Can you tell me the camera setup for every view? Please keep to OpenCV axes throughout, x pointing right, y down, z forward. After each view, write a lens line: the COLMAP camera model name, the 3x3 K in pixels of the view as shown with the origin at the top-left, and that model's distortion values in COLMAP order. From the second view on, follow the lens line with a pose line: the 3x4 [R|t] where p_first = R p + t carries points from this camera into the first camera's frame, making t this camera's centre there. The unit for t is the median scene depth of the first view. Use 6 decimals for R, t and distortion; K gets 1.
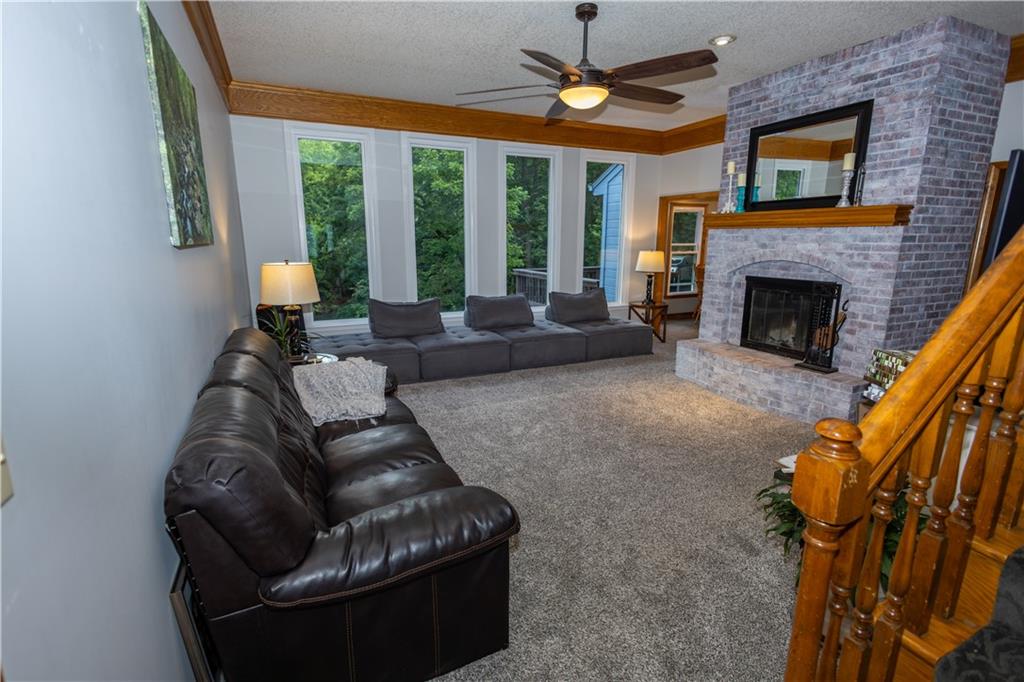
lens RADIAL K [[477.5, 0, 511.5], [0, 477.5, 348.7], [0, 0, 1]] dist [-0.001351, -0.000178]
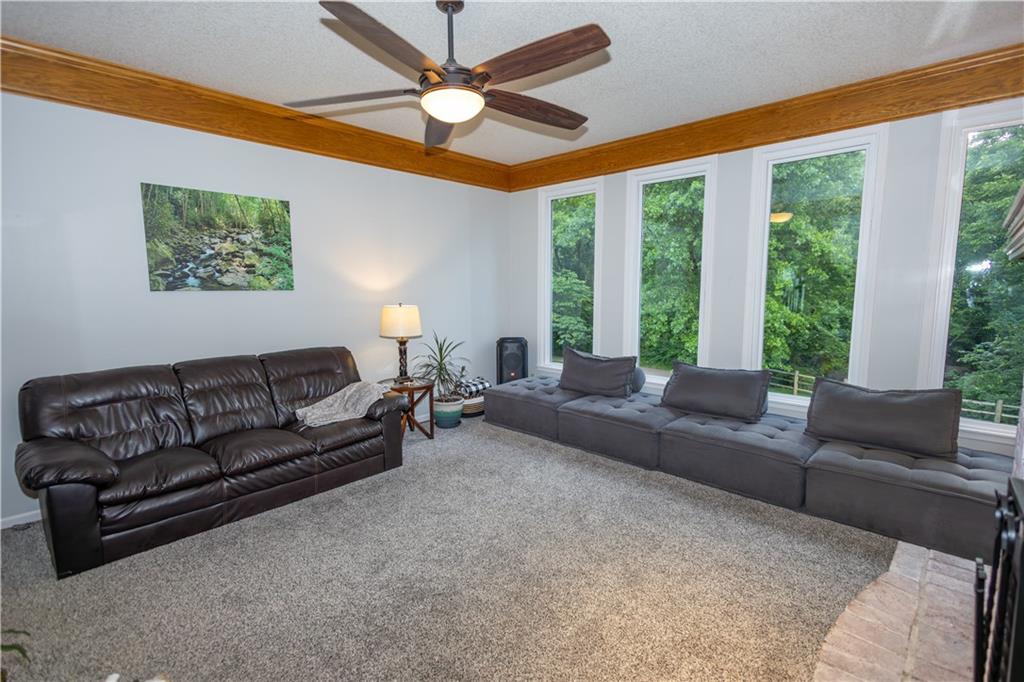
lens RADIAL K [[476.2, 0, 512.0], [0, 476.2, 341.0], [0, 0, 1]] dist [-0.001978, -0.000357]
pose [[0.361946, 0.105073, -0.926259, 0.588720], [-0.207309, 0.977818, 0.029914, -0.125358], [0.908855, 0.181194, 0.375700, 0.539384]]
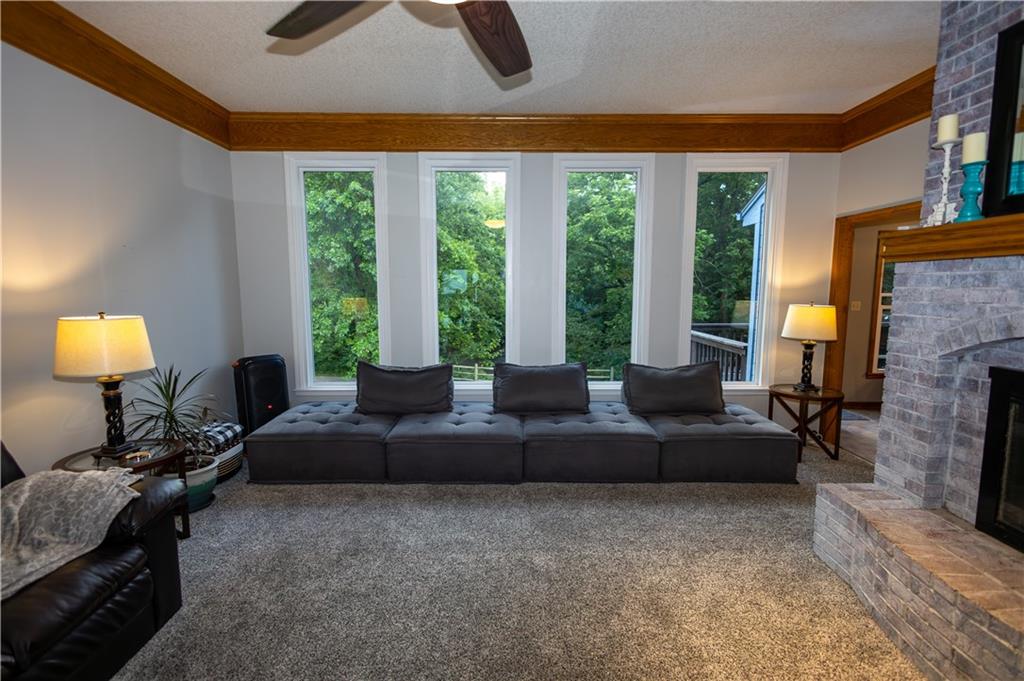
lens RADIAL K [[463.8, 0, 514.5], [0, 463.8, 344.7], [0, 0, 1]] dist [-0.000742, -0.000883]
pose [[0.909157, 0.048969, -0.413565, 0.256846], [-0.092366, 0.992040, -0.085586, -0.091253], [0.406082, 0.116011, 0.906443, 0.420863]]
